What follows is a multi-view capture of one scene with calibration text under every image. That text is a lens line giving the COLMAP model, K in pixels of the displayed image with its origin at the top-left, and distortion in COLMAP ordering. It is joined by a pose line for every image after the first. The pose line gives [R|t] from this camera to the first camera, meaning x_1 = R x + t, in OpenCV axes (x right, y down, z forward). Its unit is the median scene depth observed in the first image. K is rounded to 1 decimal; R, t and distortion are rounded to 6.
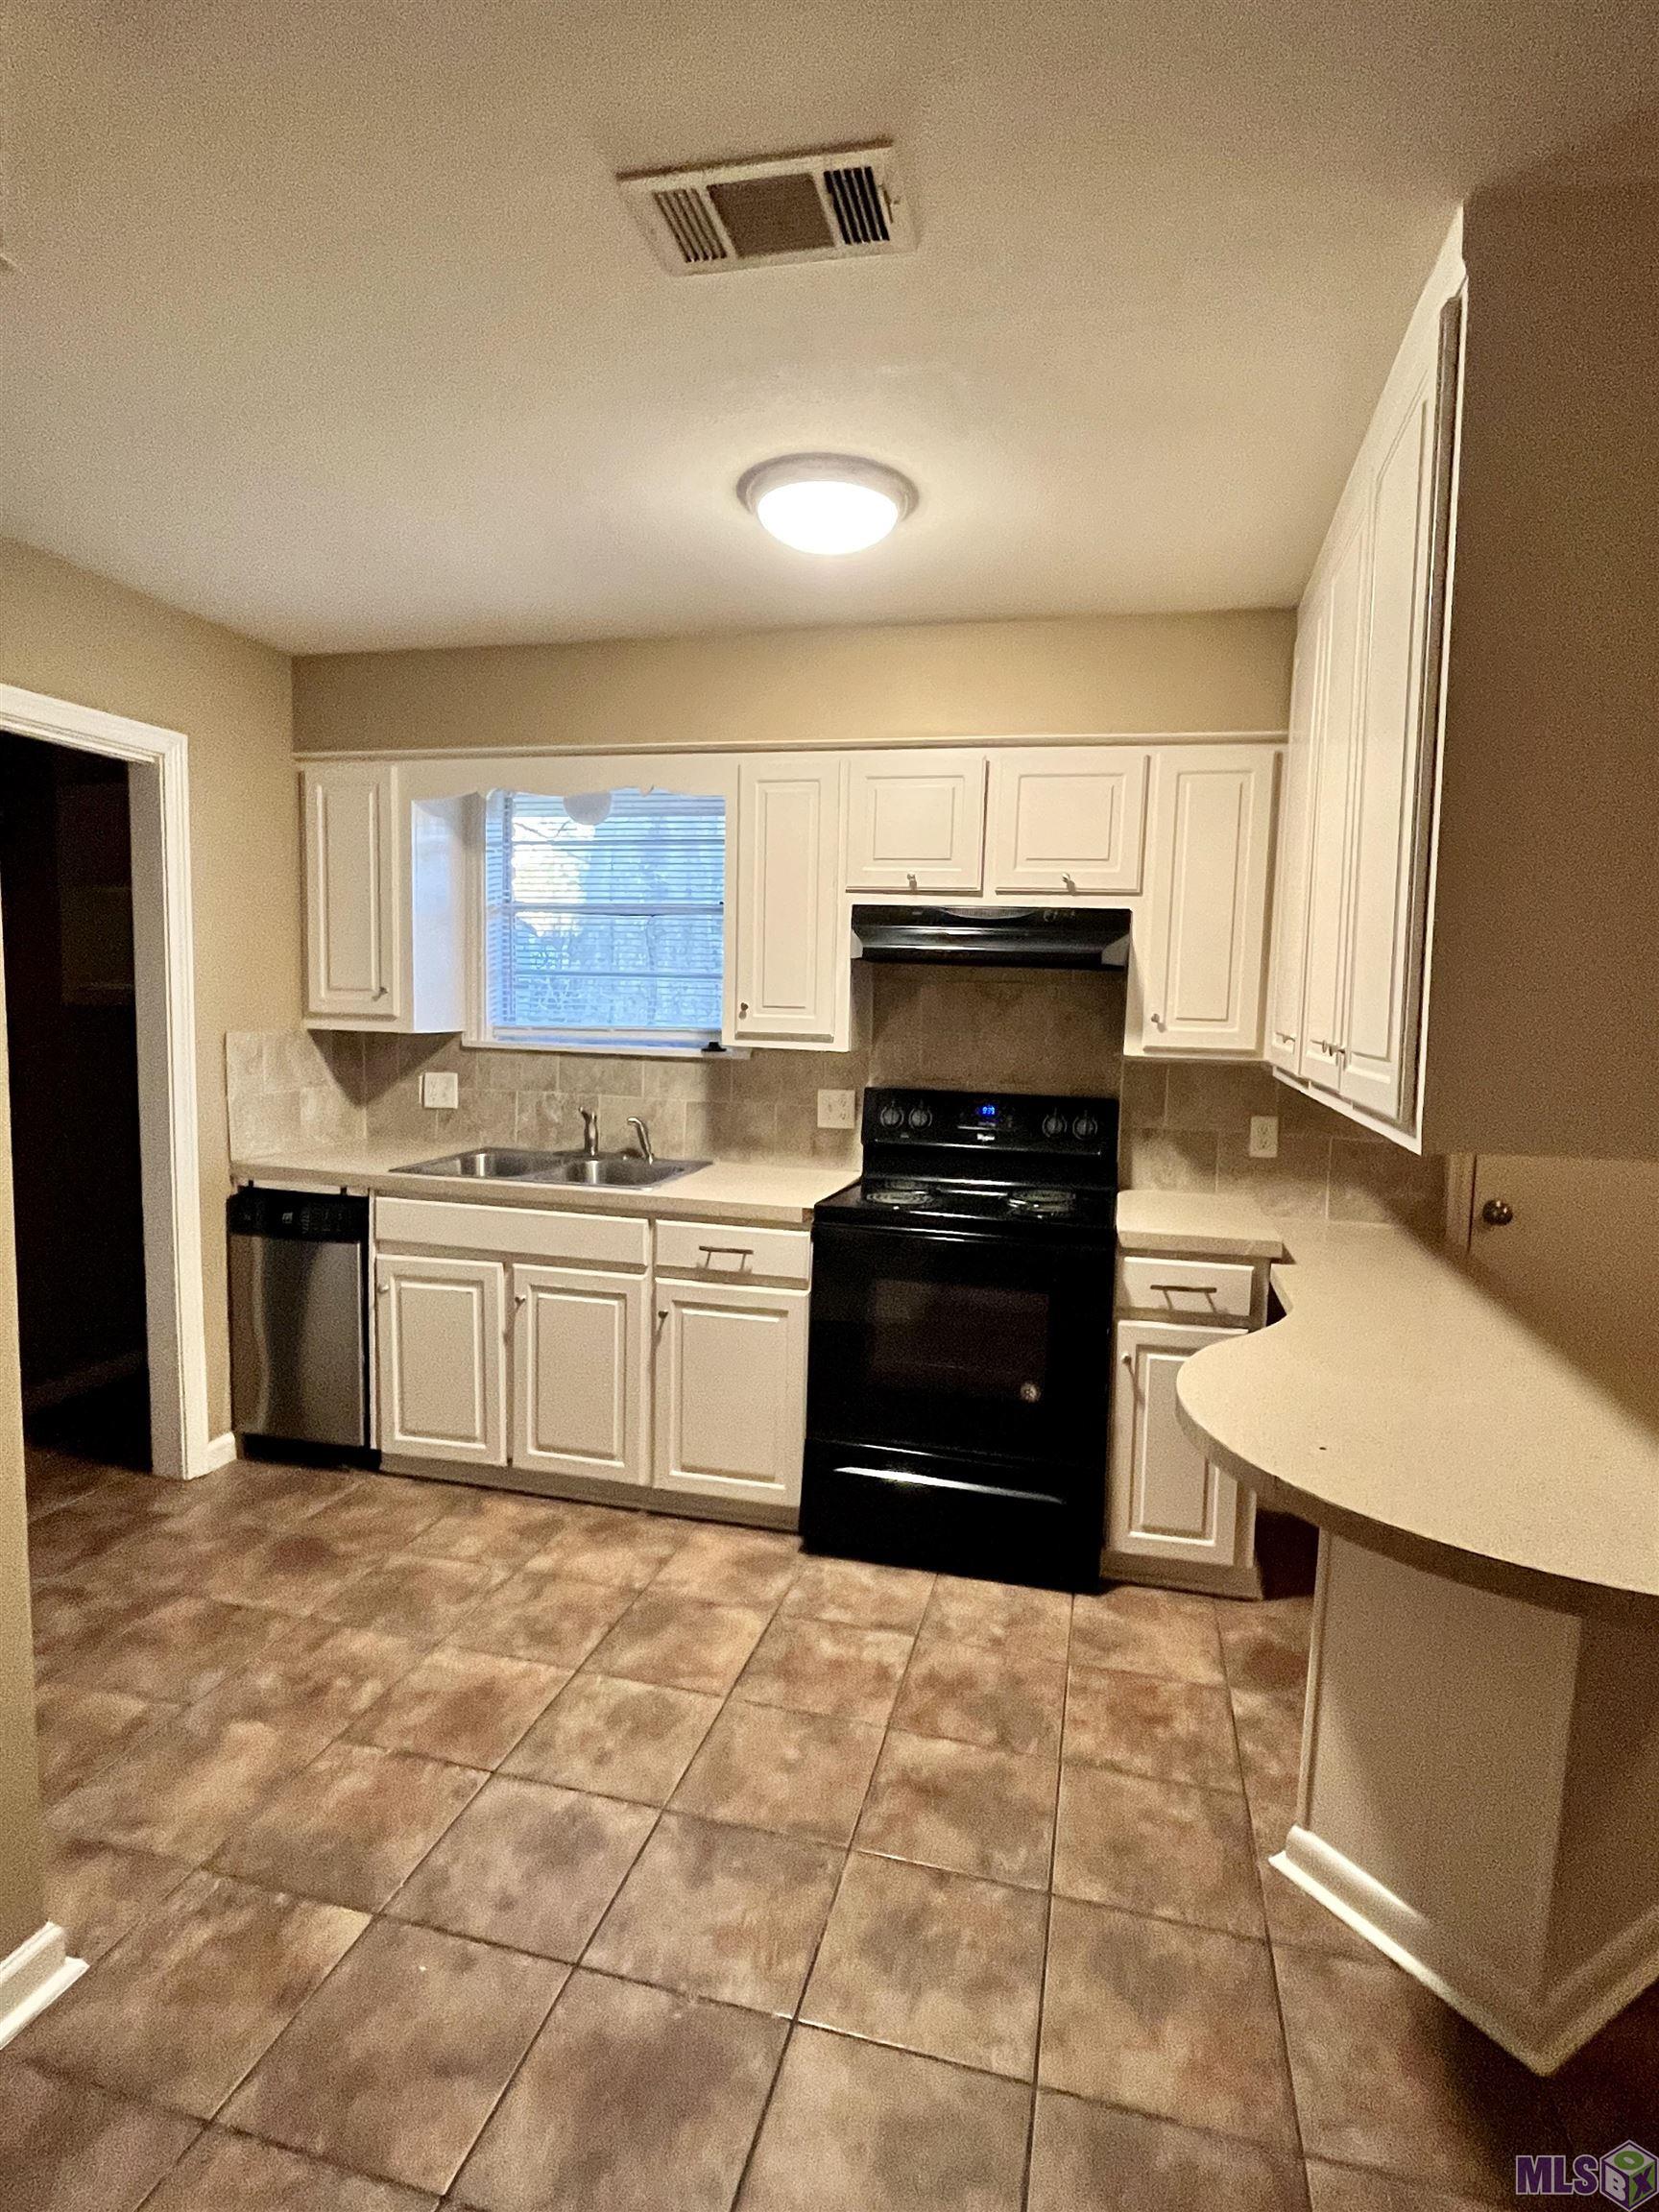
lens RADIAL K [[1126.7, 0, 835.4], [0, 1126.7, 1097.3], [0, 0, 1]] dist [-0.001060, -0.000685]
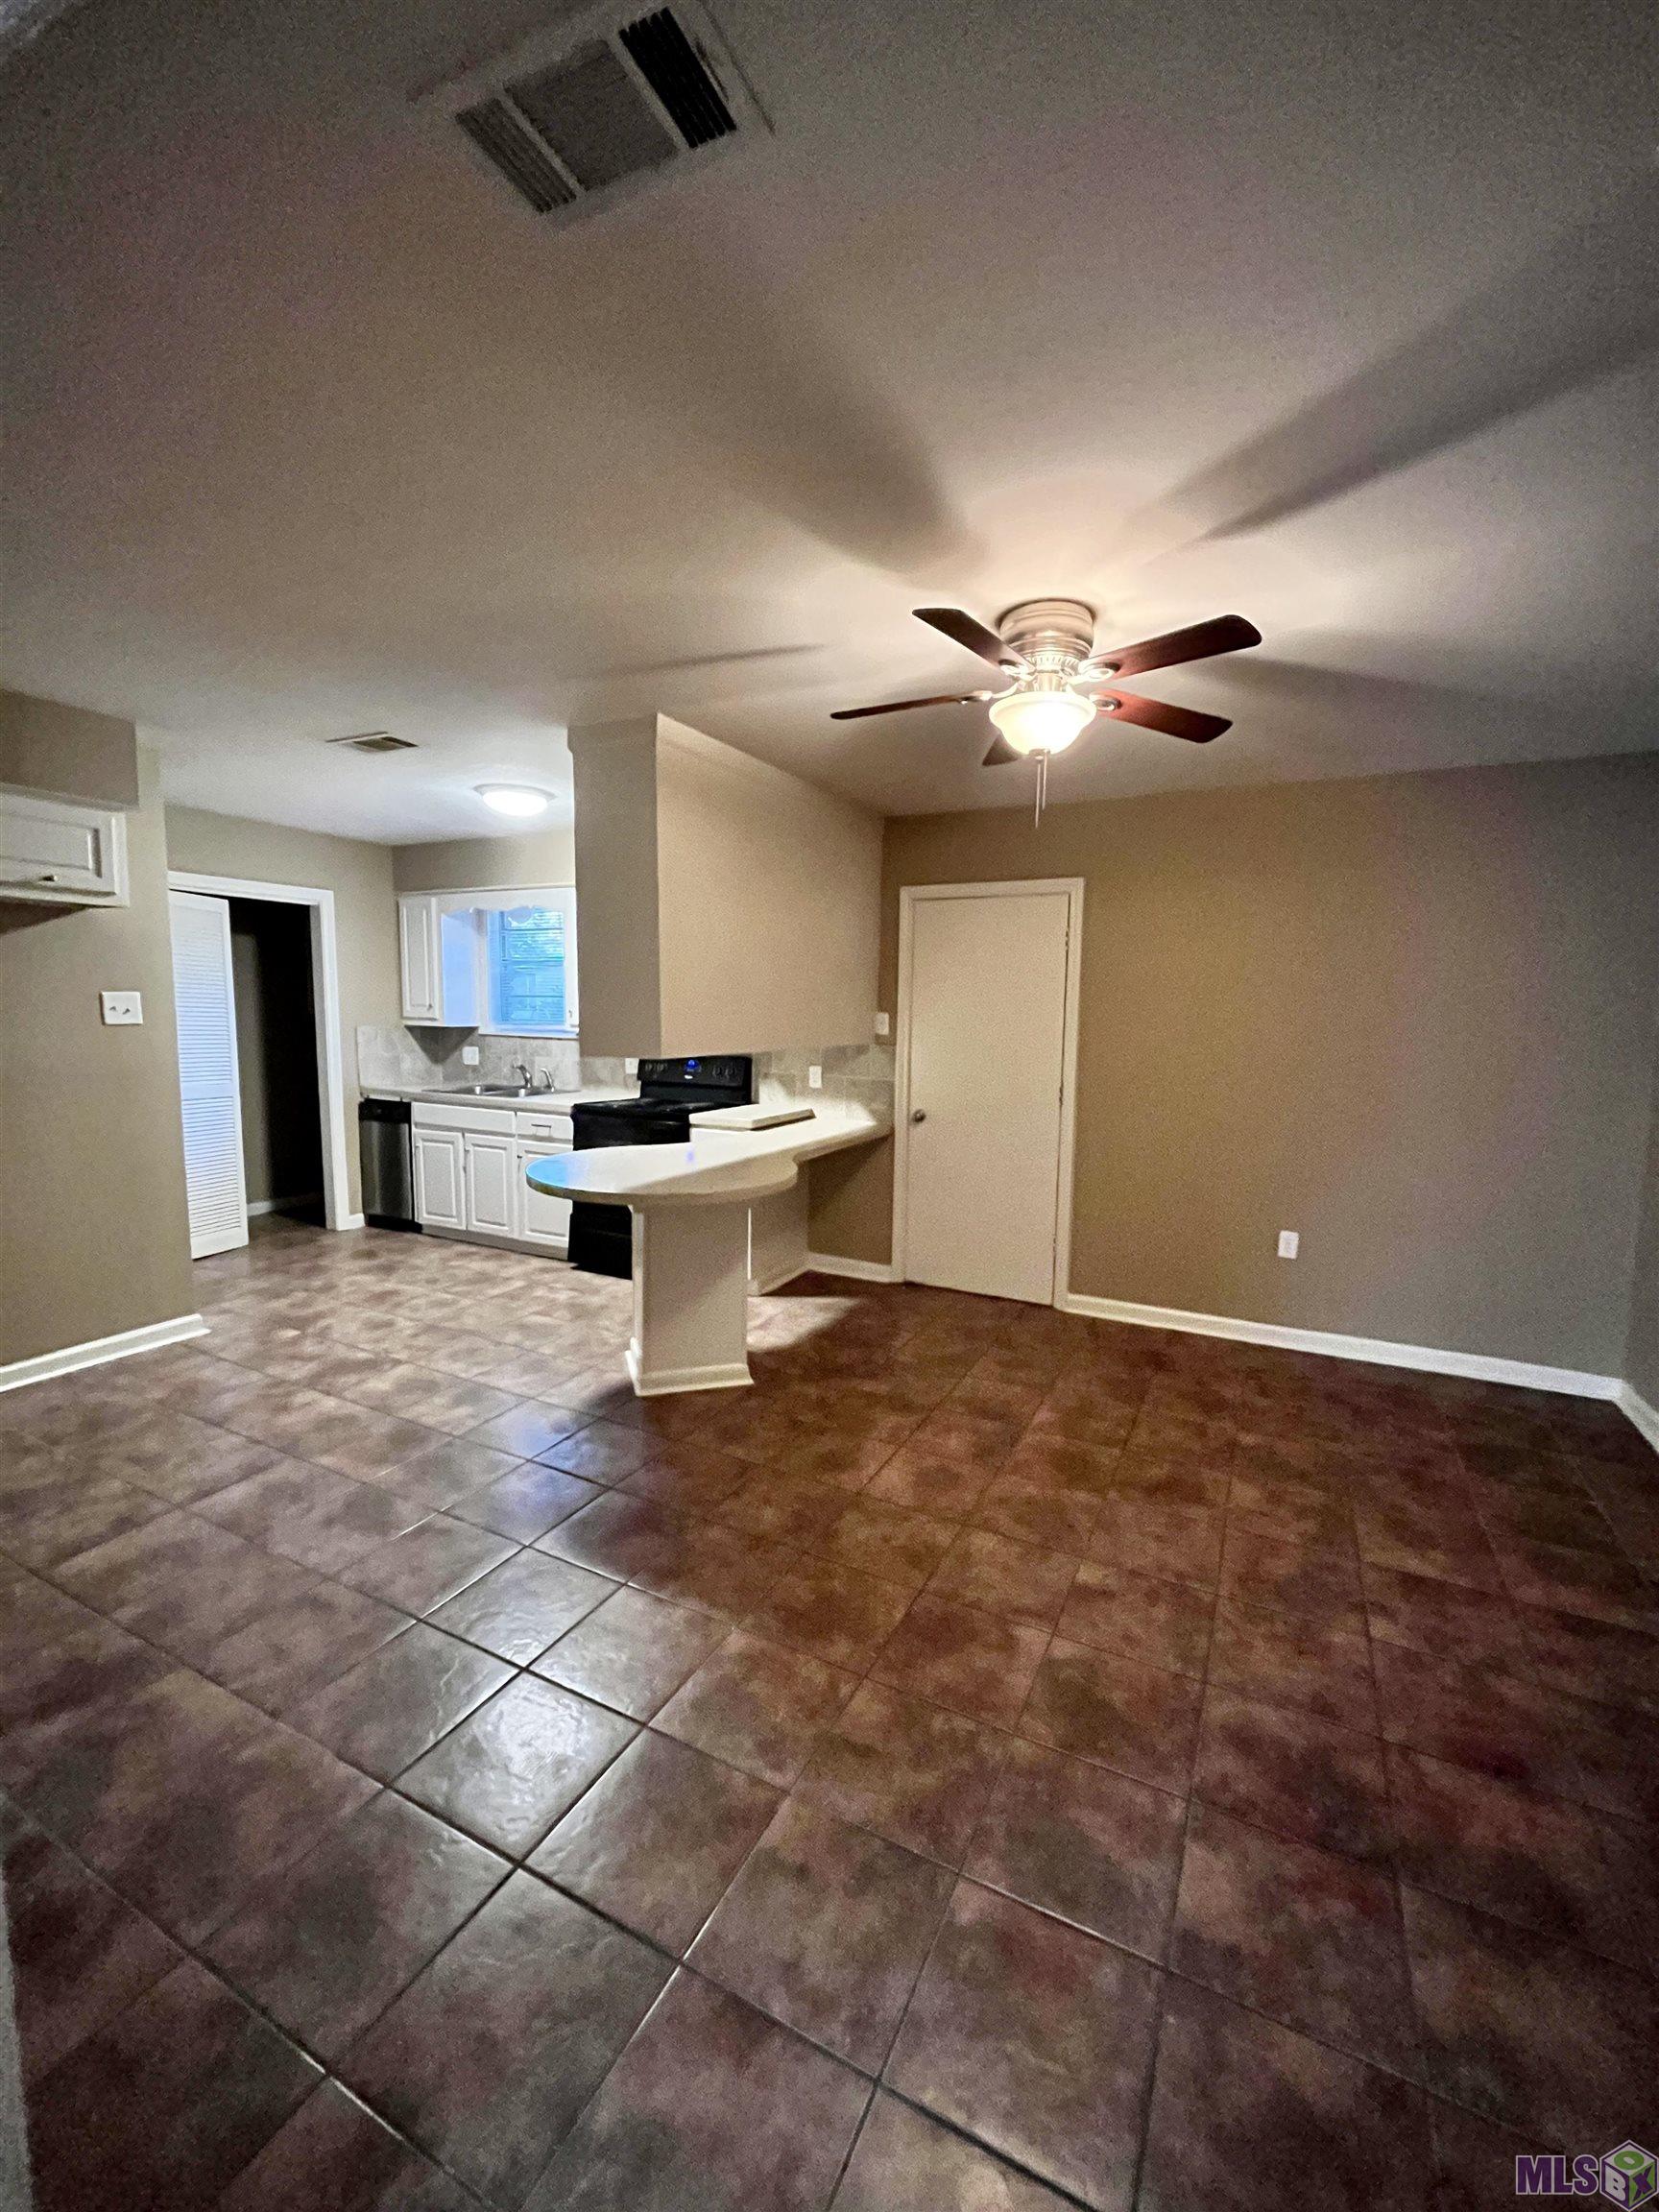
lens RADIAL K [[896.8, 0, 838.6], [0, 896.8, 1102.8], [0, 0, 1]] dist [-0.001390, 0.000020]
pose [[0.975293, 0.011732, -0.220606, 0.795709], [-0.008955, 0.999868, 0.013585, 0.062013], [0.220736, -0.011274, 0.975268, -0.509630]]
